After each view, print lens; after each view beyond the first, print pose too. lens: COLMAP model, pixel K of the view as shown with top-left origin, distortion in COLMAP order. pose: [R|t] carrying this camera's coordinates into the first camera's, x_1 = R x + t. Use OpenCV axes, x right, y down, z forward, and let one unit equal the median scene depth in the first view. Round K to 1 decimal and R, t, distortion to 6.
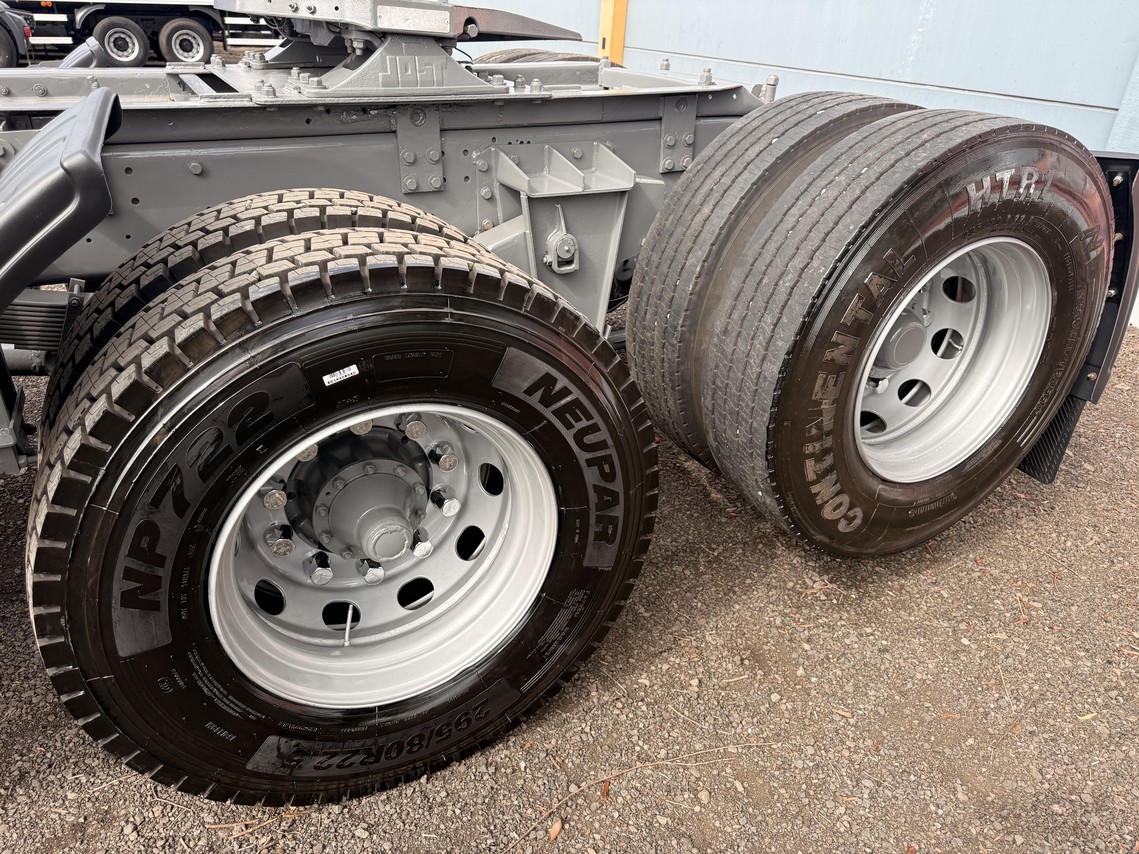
lens RADIAL K [[816.5, 0, 569.5], [0, 816.5, 427.0], [0, 0, 1]] dist [0.007548, 0.003121]
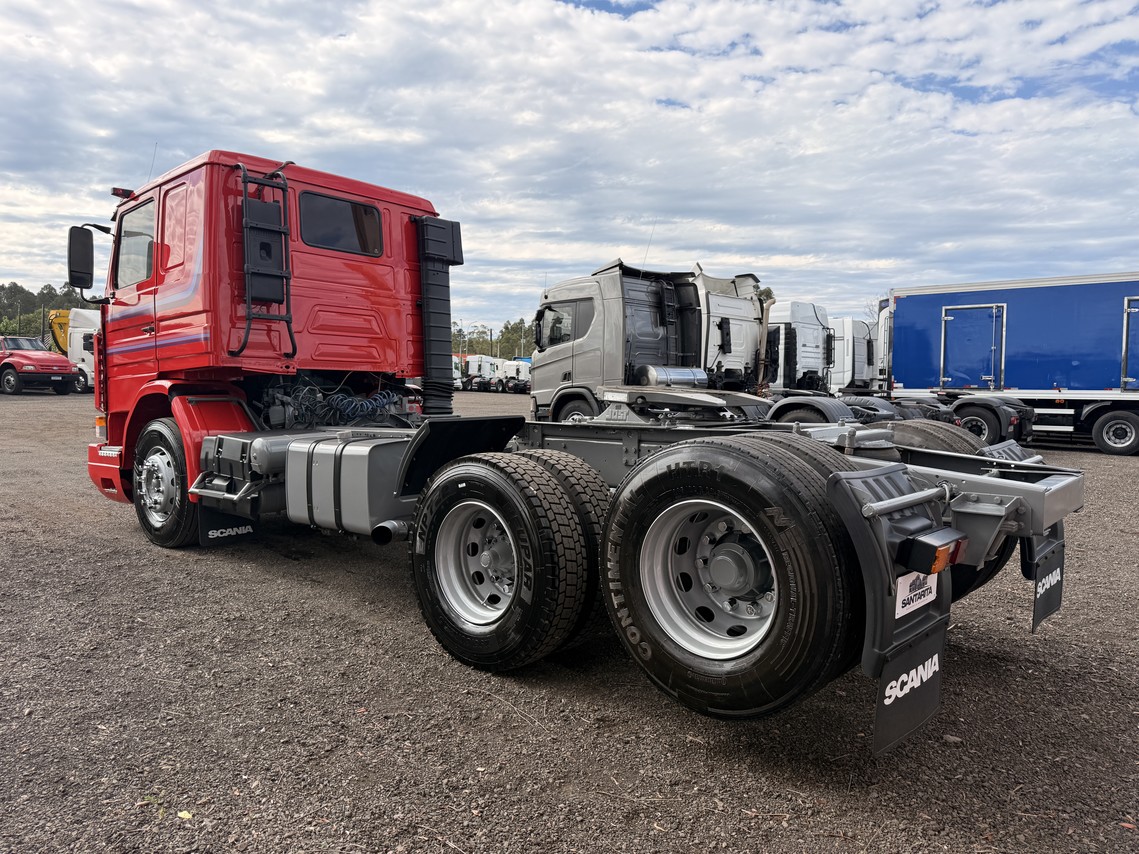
lens RADIAL K [[816.5, 0, 569.5], [0, 816.5, 427.0], [0, 0, 1]] dist [0.007548, 0.003121]
pose [[0.368252, 0.030054, -0.929240, 0.217807], [-0.429043, 0.892184, -0.141172, 0.000600], [0.824811, 0.450671, 0.341443, 0.006367]]
